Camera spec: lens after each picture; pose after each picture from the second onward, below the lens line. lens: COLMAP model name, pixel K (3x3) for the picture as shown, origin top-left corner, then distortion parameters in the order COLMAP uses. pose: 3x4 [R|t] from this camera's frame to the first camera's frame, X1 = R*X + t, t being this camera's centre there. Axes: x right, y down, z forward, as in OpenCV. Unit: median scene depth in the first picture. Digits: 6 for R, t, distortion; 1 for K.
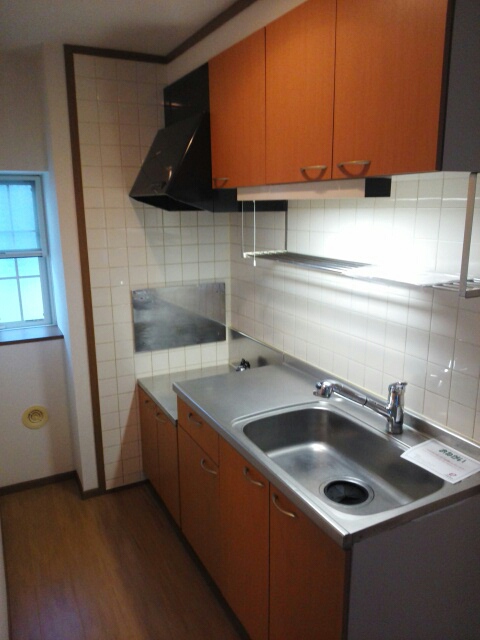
lens RADIAL K [[507.1, 0, 240.0], [0, 507.1, 320.0], [0, 0, 1]] dist [0.034120, -0.005599]
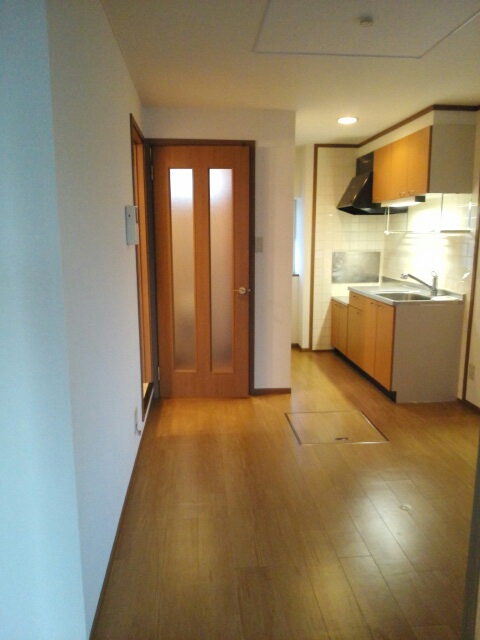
lens RADIAL K [[507.1, 0, 240.0], [0, 507.1, 320.0], [0, 0, 1]] dist [0.034120, -0.005599]
pose [[0.926368, 0.072068, -0.369661, 0.240596], [-0.092279, 0.995036, -0.037261, 0.352006], [0.365140, 0.068629, 0.928419, -1.136585]]
